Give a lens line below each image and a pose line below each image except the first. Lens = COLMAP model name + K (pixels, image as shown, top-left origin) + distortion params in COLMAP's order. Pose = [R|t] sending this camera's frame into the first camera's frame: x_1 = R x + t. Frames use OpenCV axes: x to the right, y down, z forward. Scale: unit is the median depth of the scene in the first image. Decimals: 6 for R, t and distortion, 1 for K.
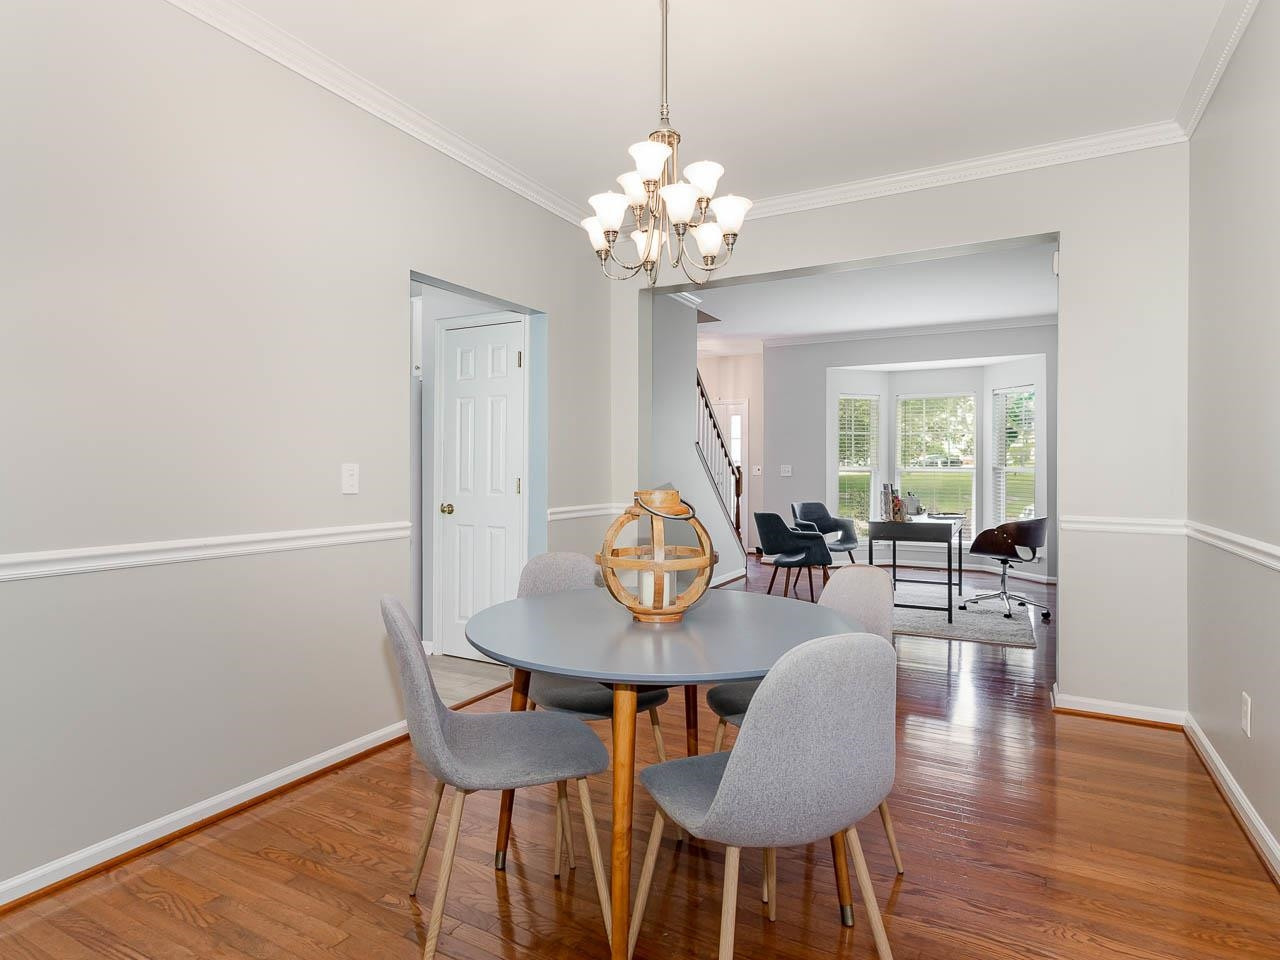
lens RADIAL K [[696.2, 0, 636.7], [0, 696.2, 470.5], [0, 0, 1]] dist [0.005990, -0.000695]
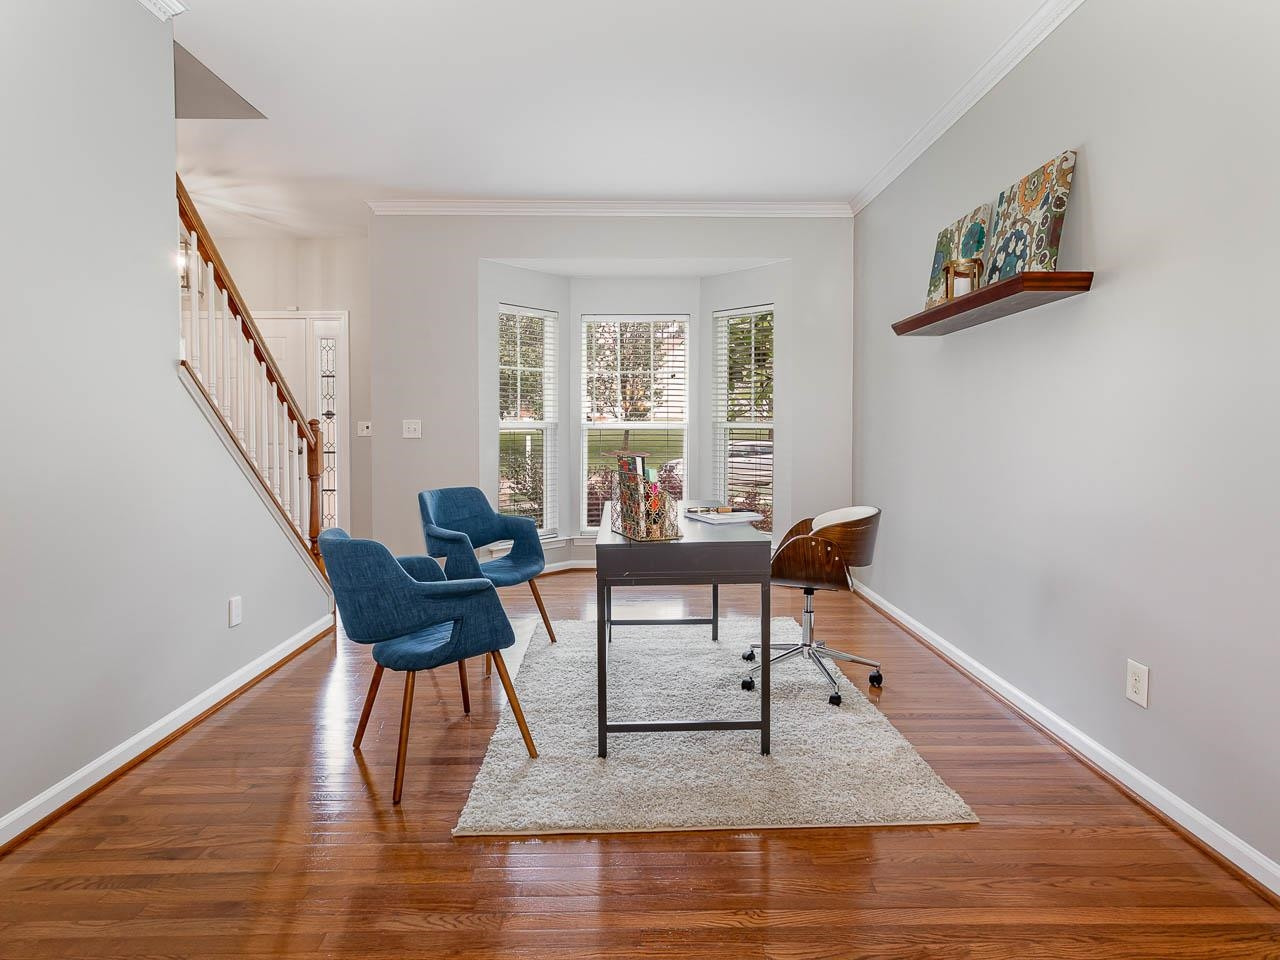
lens RADIAL K [[696.2, 0, 634.7], [0, 696.2, 466.6], [0, 0, 1]] dist [0.005990, -0.000695]
pose [[0.875465, -0.031009, 0.482287, 0.112164], [0.004549, 0.998424, 0.055938, 0.000401], [-0.483261, -0.046777, 0.874226, 0.466678]]
